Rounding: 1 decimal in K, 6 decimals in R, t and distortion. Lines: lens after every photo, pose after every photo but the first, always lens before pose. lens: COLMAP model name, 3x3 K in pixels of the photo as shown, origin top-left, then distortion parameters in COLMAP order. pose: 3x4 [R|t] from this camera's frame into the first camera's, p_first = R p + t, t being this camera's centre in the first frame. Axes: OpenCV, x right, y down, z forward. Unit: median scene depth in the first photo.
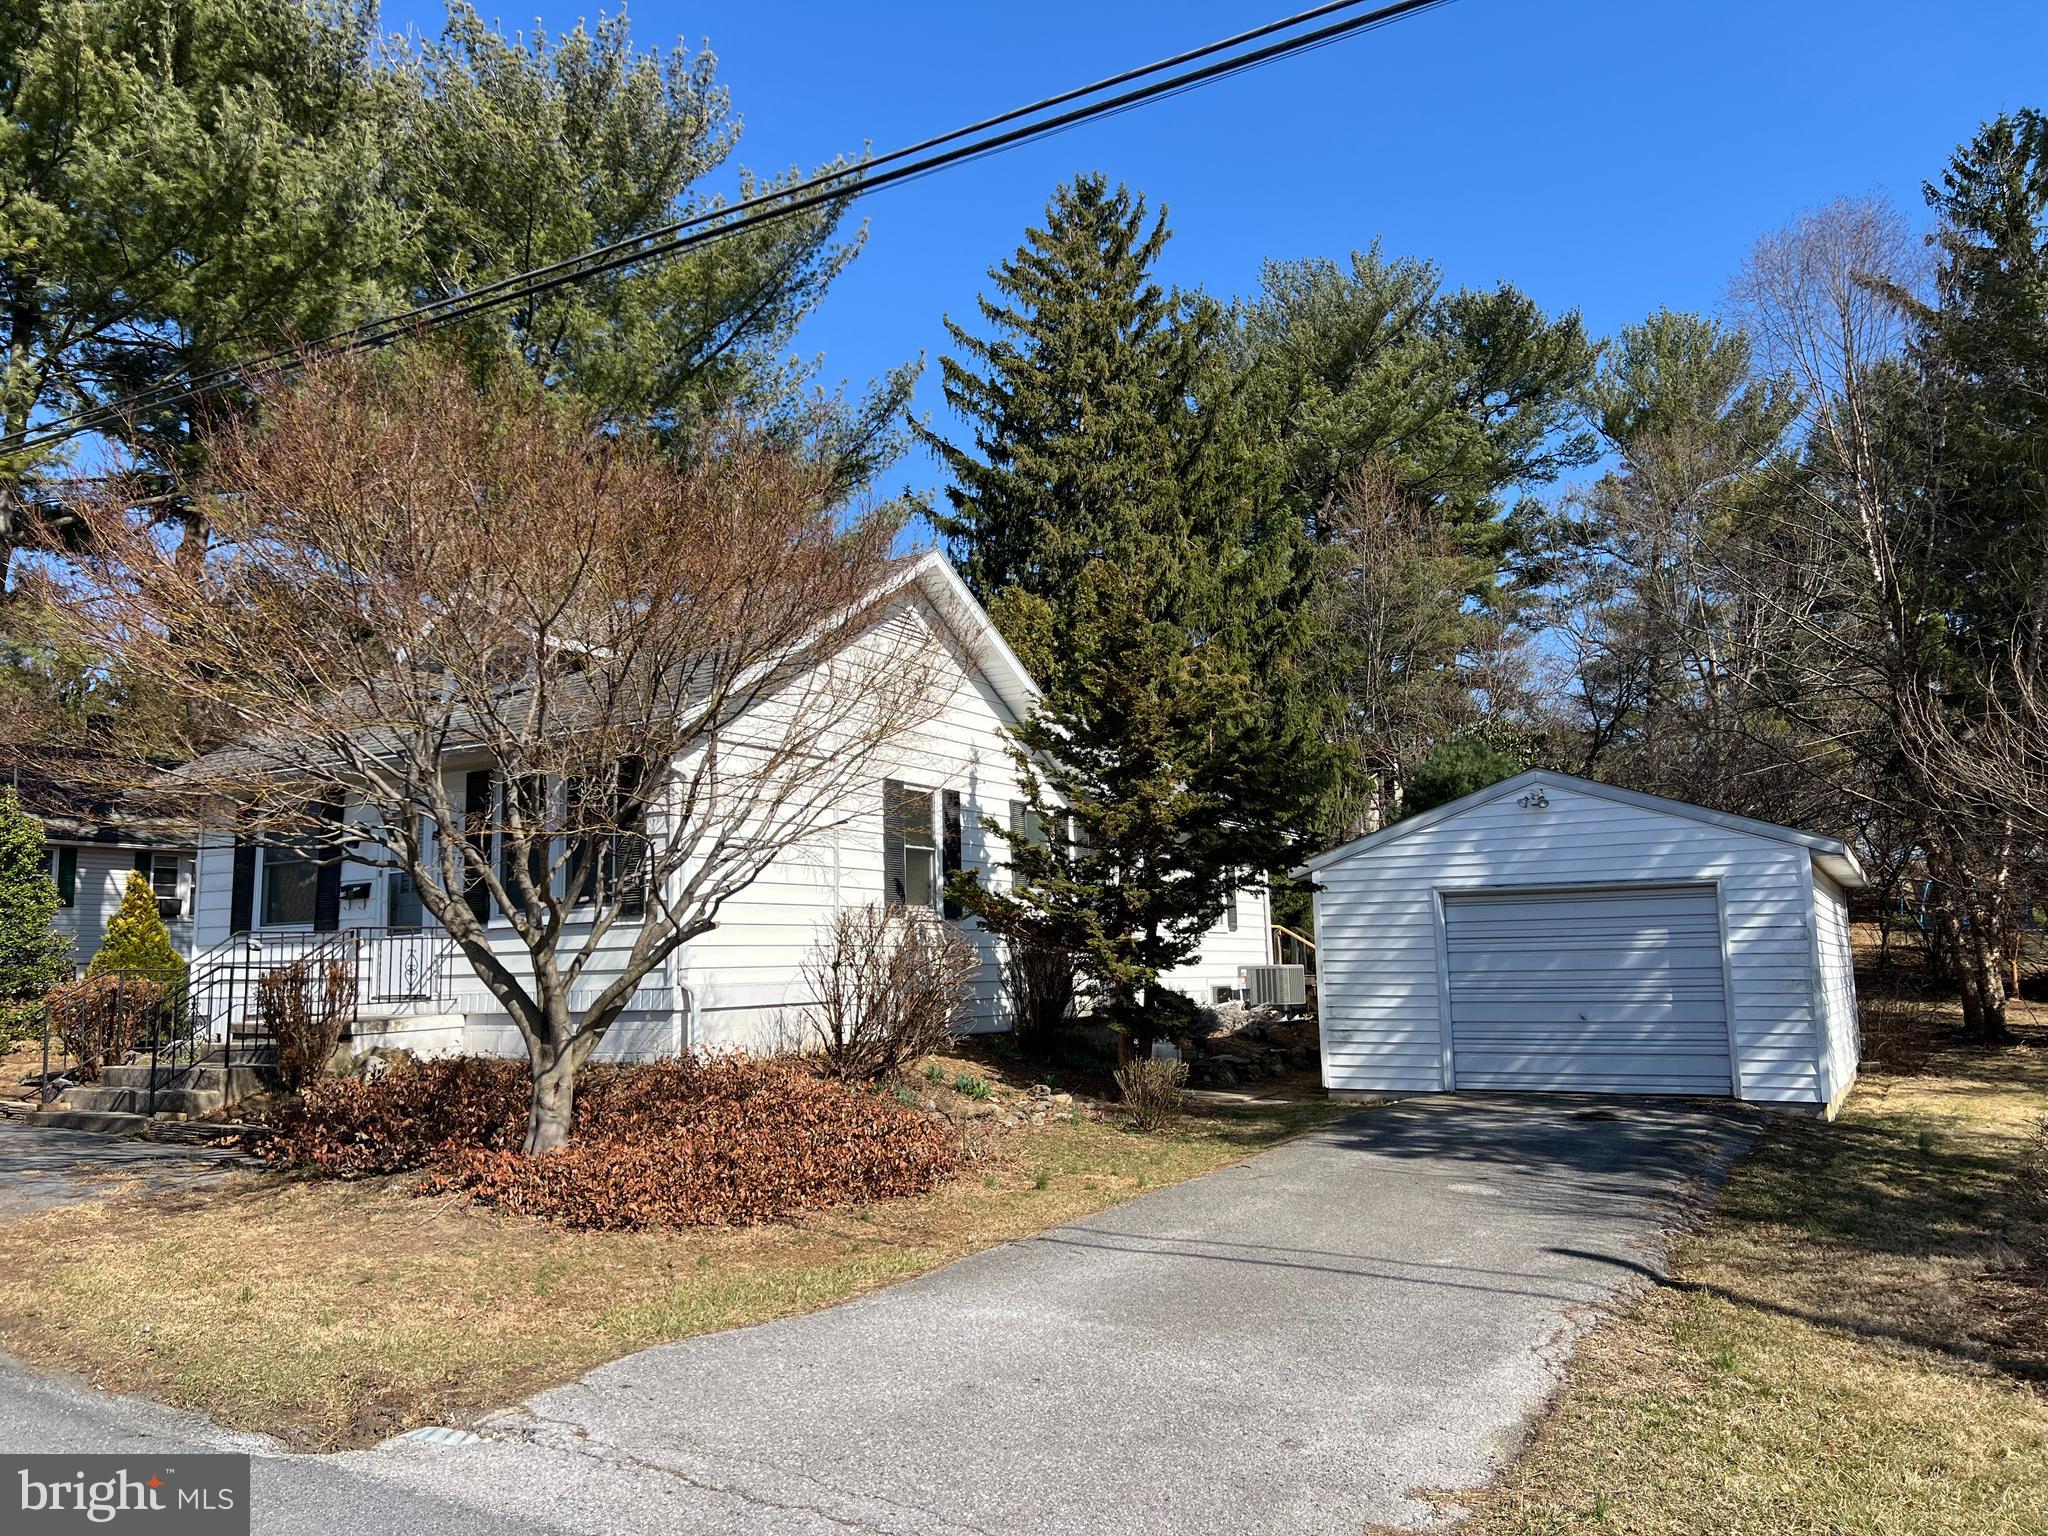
lens RADIAL K [[1556.0, 0, 1022.9], [0, 1556.0, 771.1], [0, 0, 1]] dist [-0.002113, -0.000969]
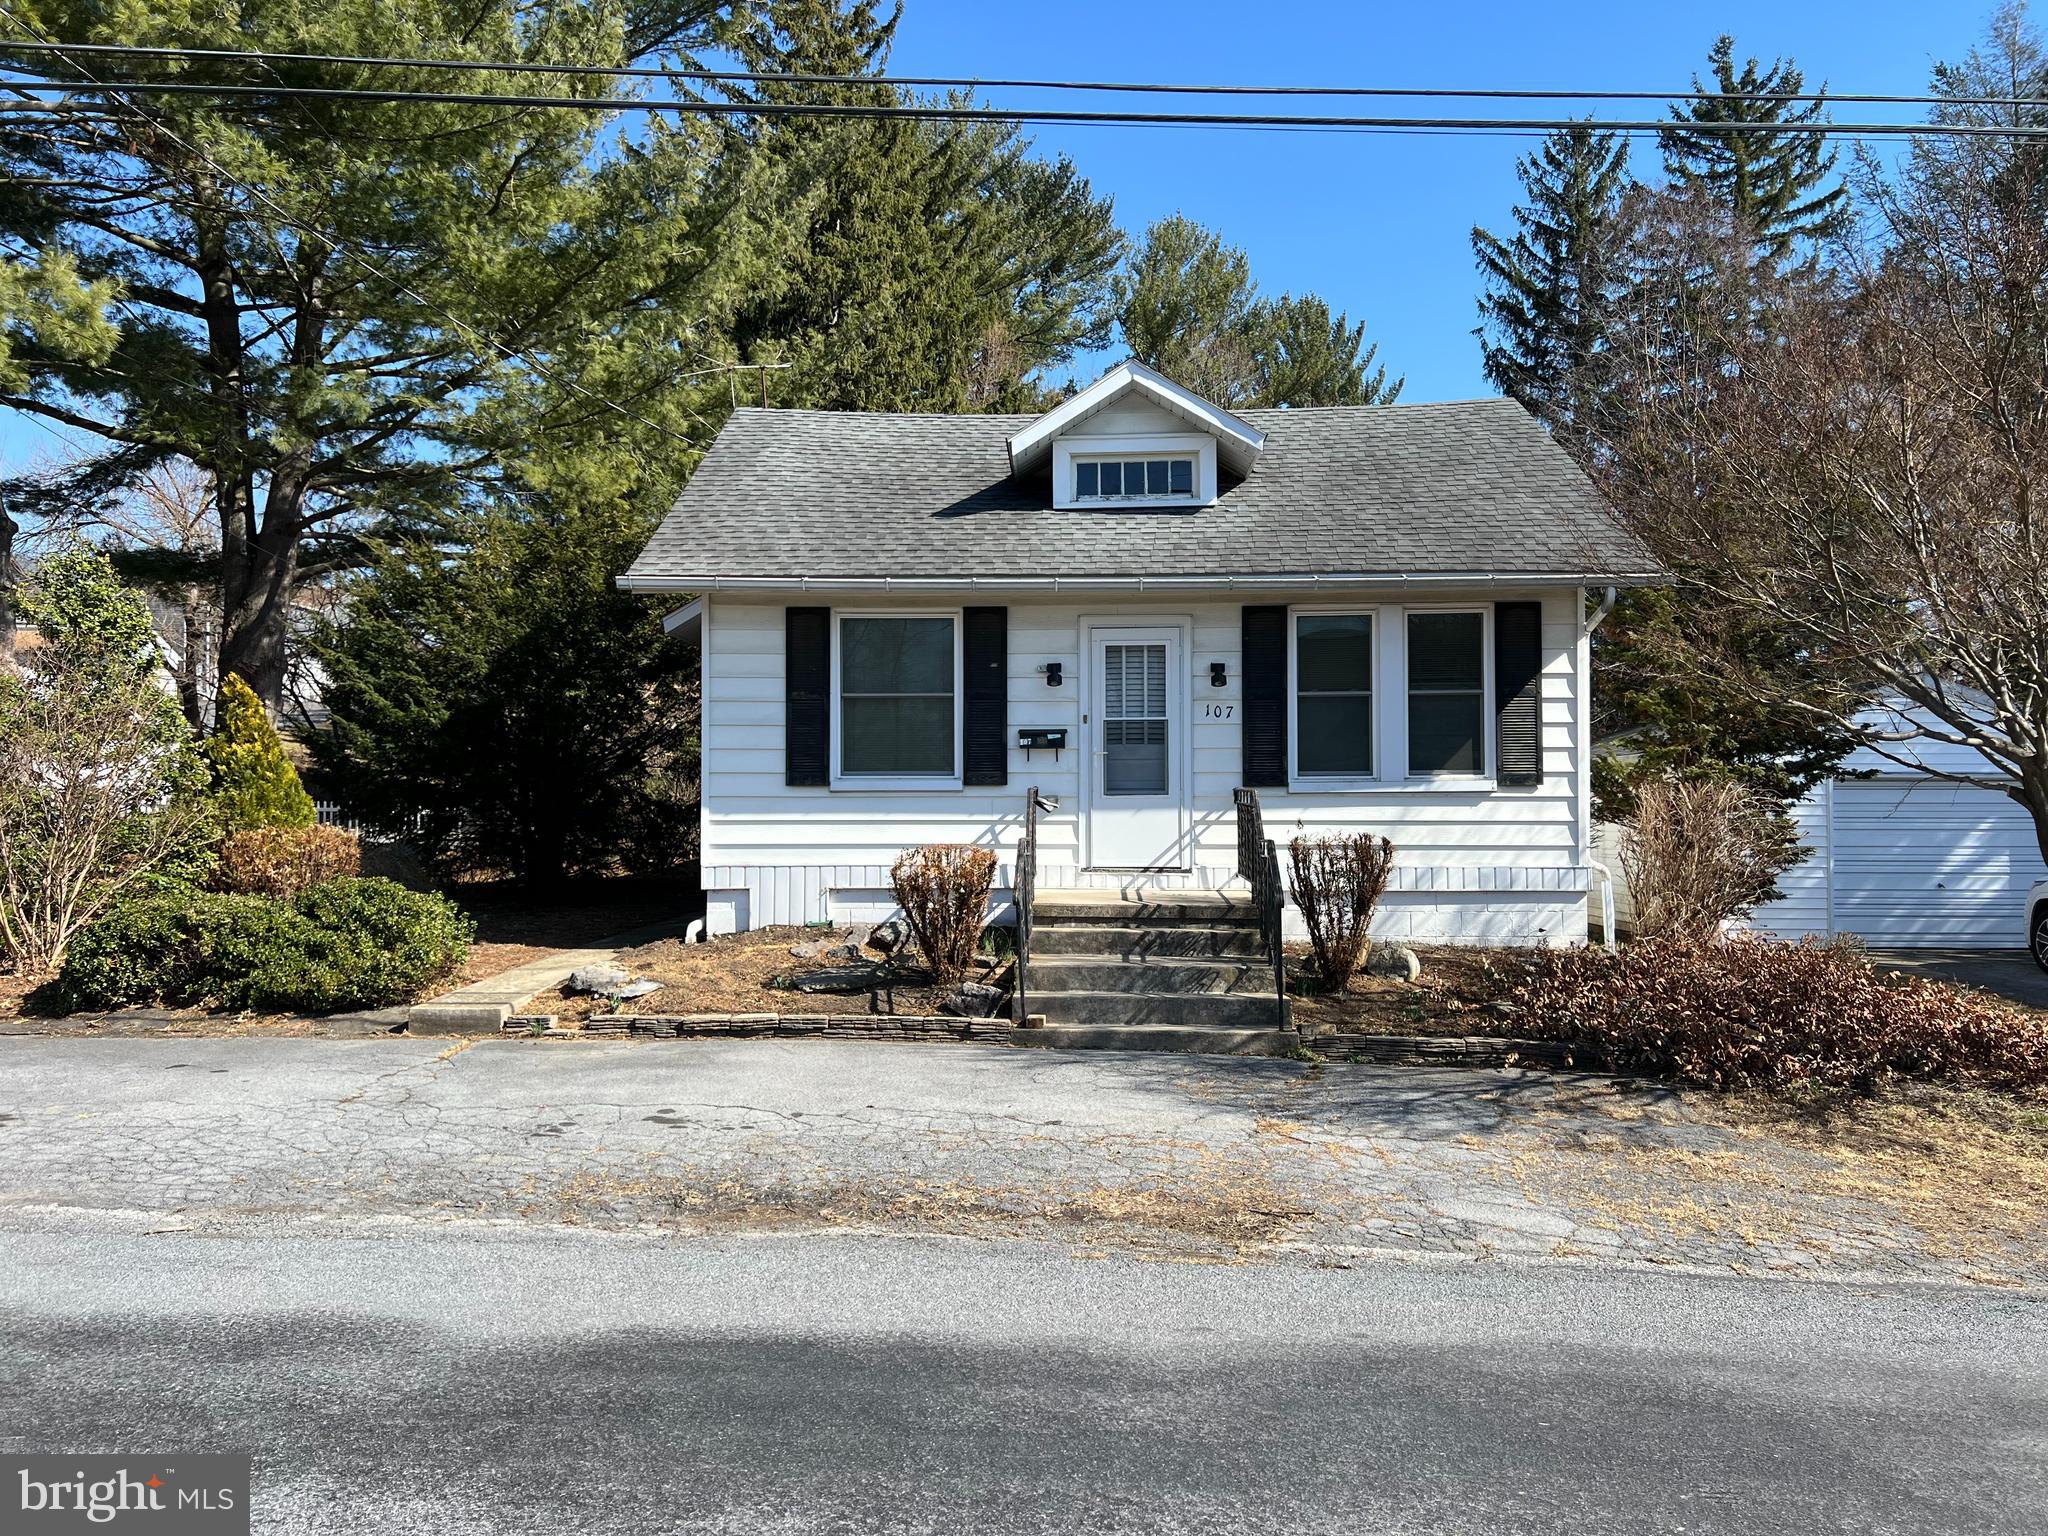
lens RADIAL K [[1556.0, 0, 1023.4], [0, 1556.0, 765.6], [0, 0, 1]] dist [-0.002113, -0.000969]
pose [[0.883299, 0.034046, 0.467573, -0.771518], [-0.081124, 0.993414, 0.080918, 0.024025], [-0.461739, -0.109406, 0.880243, 0.262962]]
